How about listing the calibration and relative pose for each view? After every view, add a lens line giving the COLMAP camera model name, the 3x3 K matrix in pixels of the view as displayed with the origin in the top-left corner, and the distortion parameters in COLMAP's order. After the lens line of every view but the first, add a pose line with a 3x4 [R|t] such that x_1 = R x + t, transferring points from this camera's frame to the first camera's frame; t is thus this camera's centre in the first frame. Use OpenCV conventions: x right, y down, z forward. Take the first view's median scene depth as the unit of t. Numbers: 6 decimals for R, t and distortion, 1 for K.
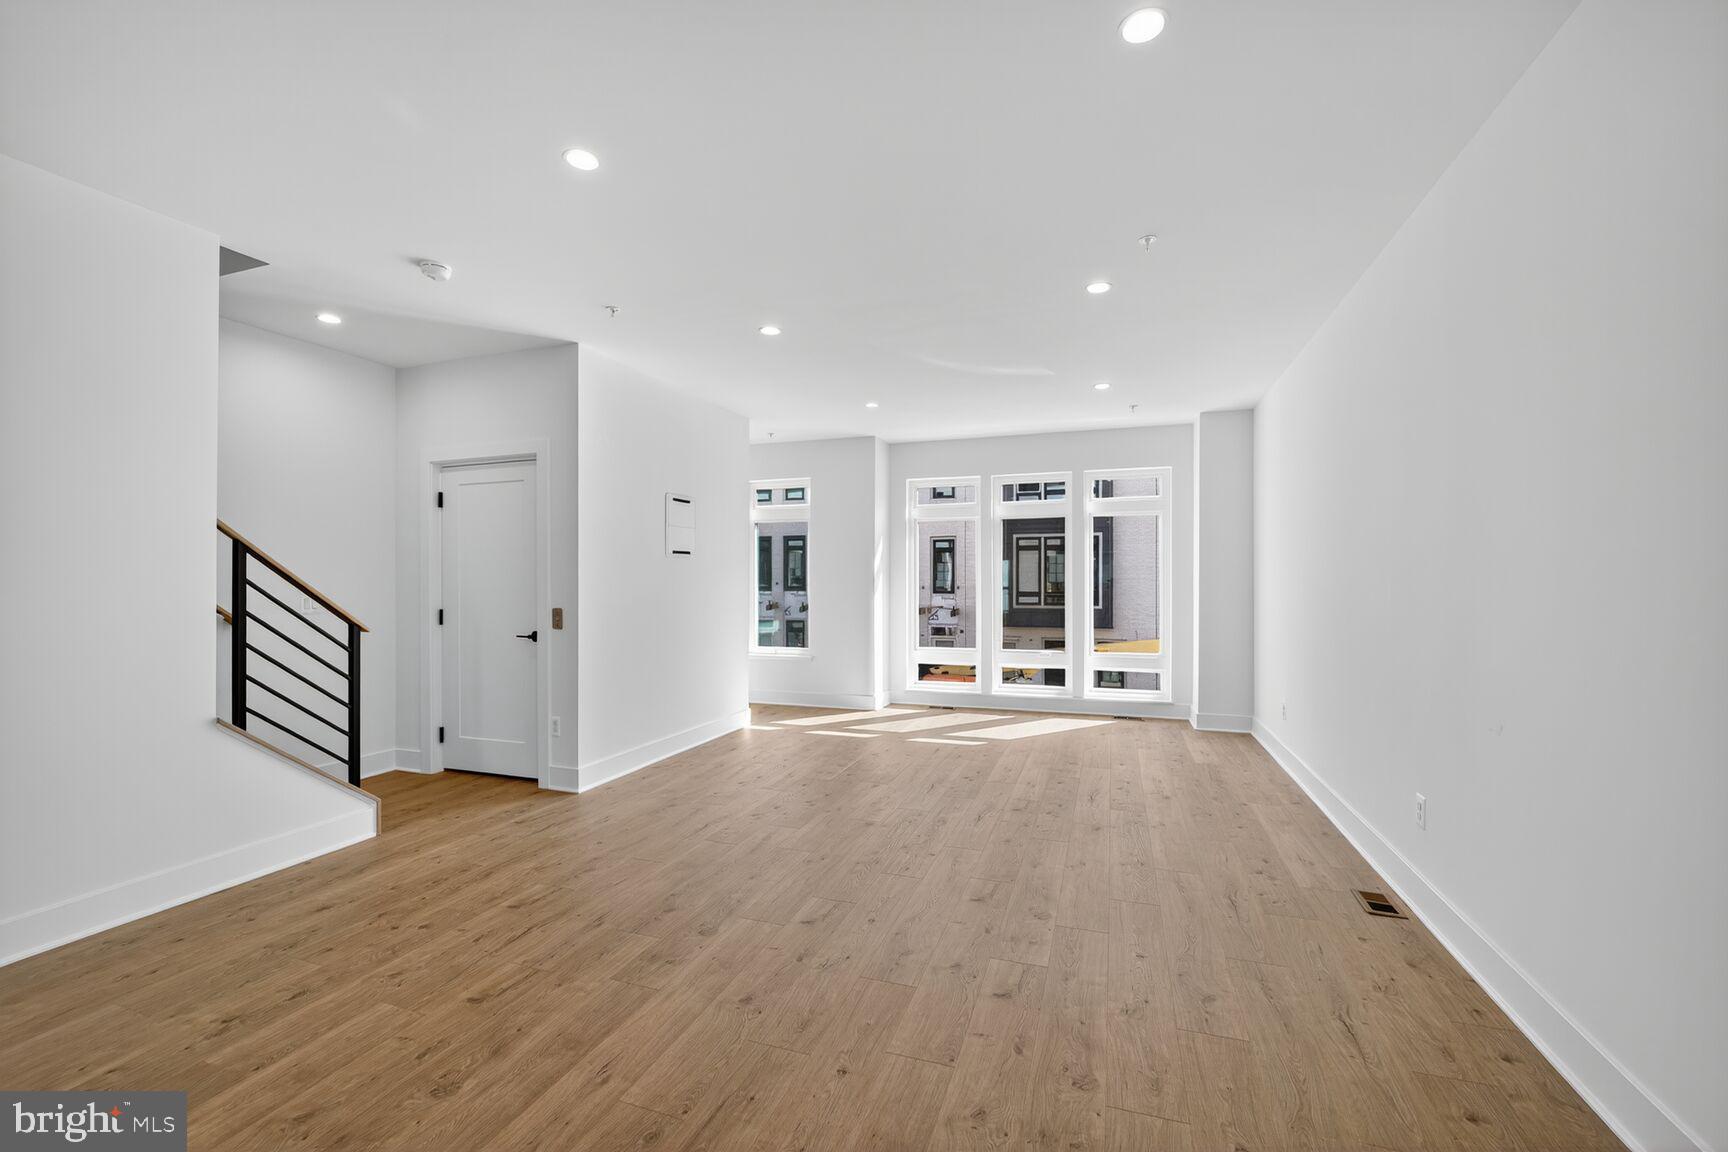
lens RADIAL K [[708.9, 0, 868.8], [0, 708.9, 581.2], [0, 0, 1]] dist [-0.012697, -0.000015]
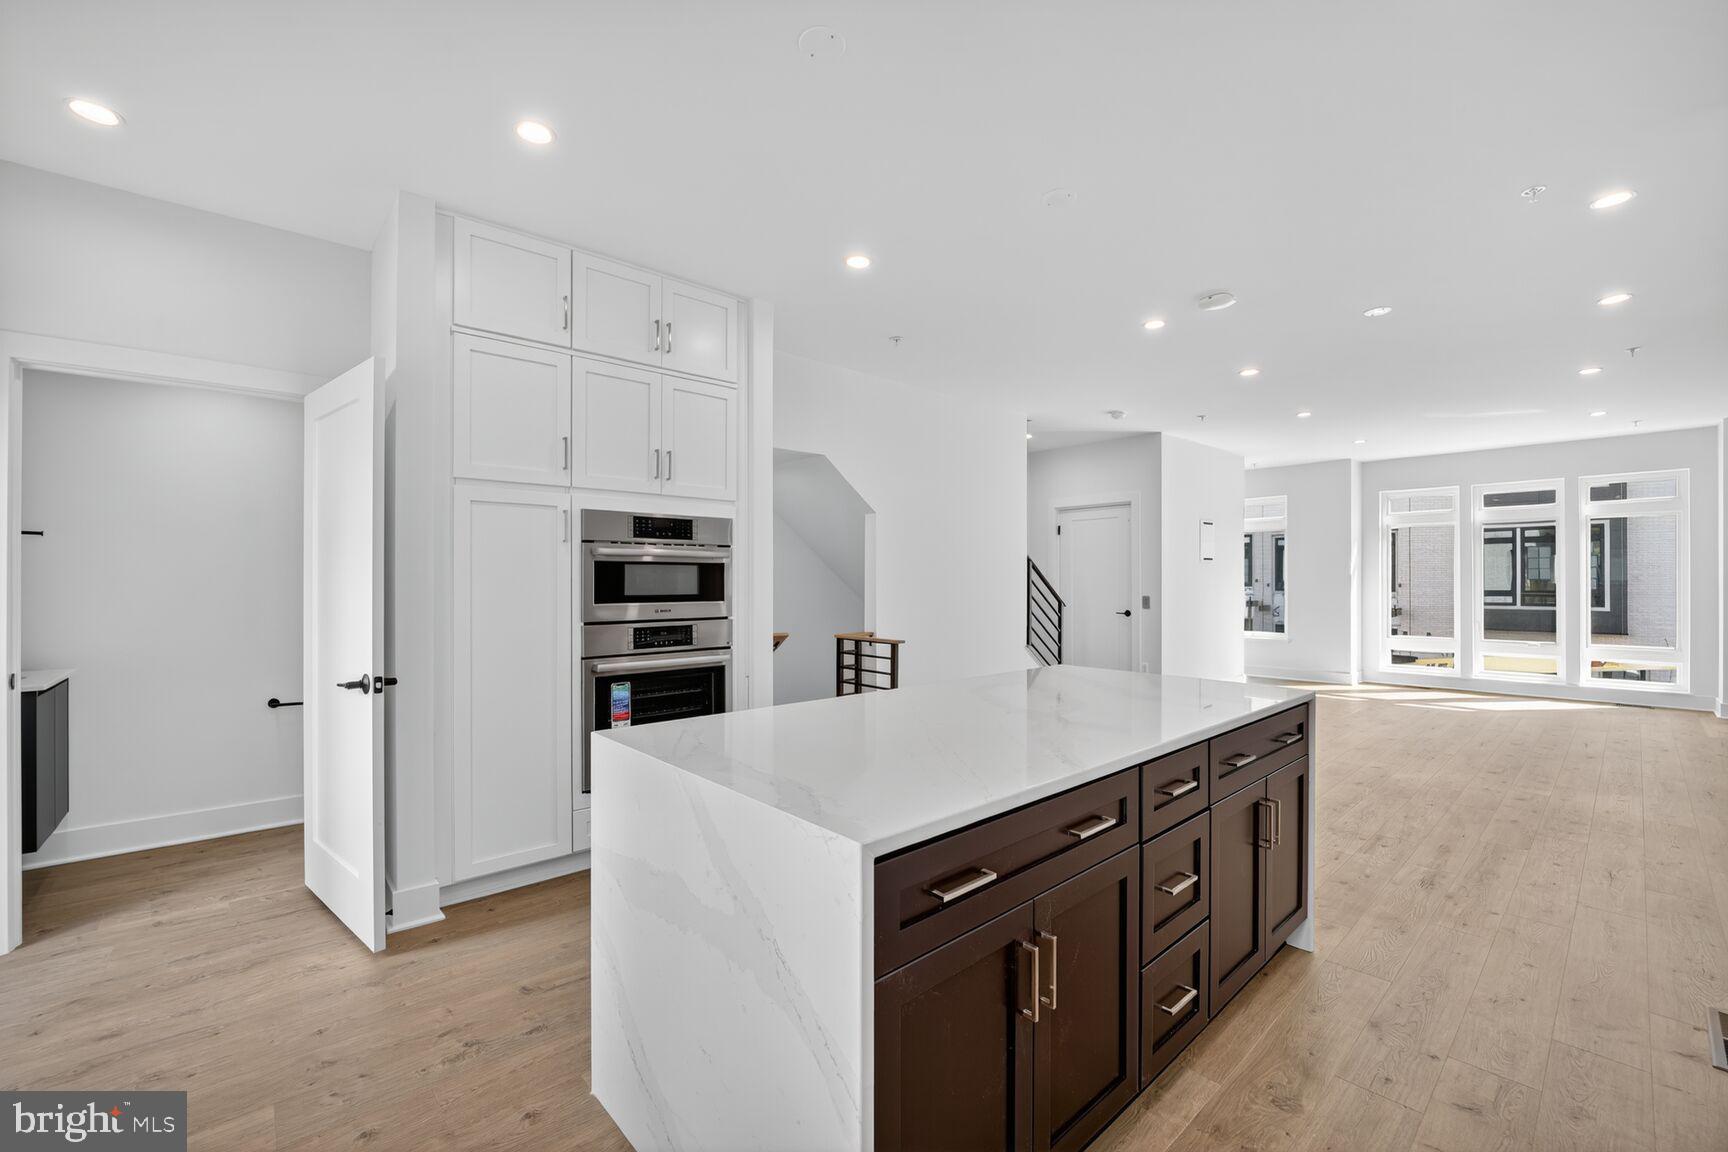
lens RADIAL K [[708.9, 0, 872.6], [0, 708.9, 575.0], [0, 0, 1]] dist [-0.012697, -0.000015]
pose [[0.878768, -0.002484, -0.477243, -0.135603], [0.000420, 0.999990, -0.004431, -0.001763], [0.477250, 0.003693, 0.878760, -0.456453]]
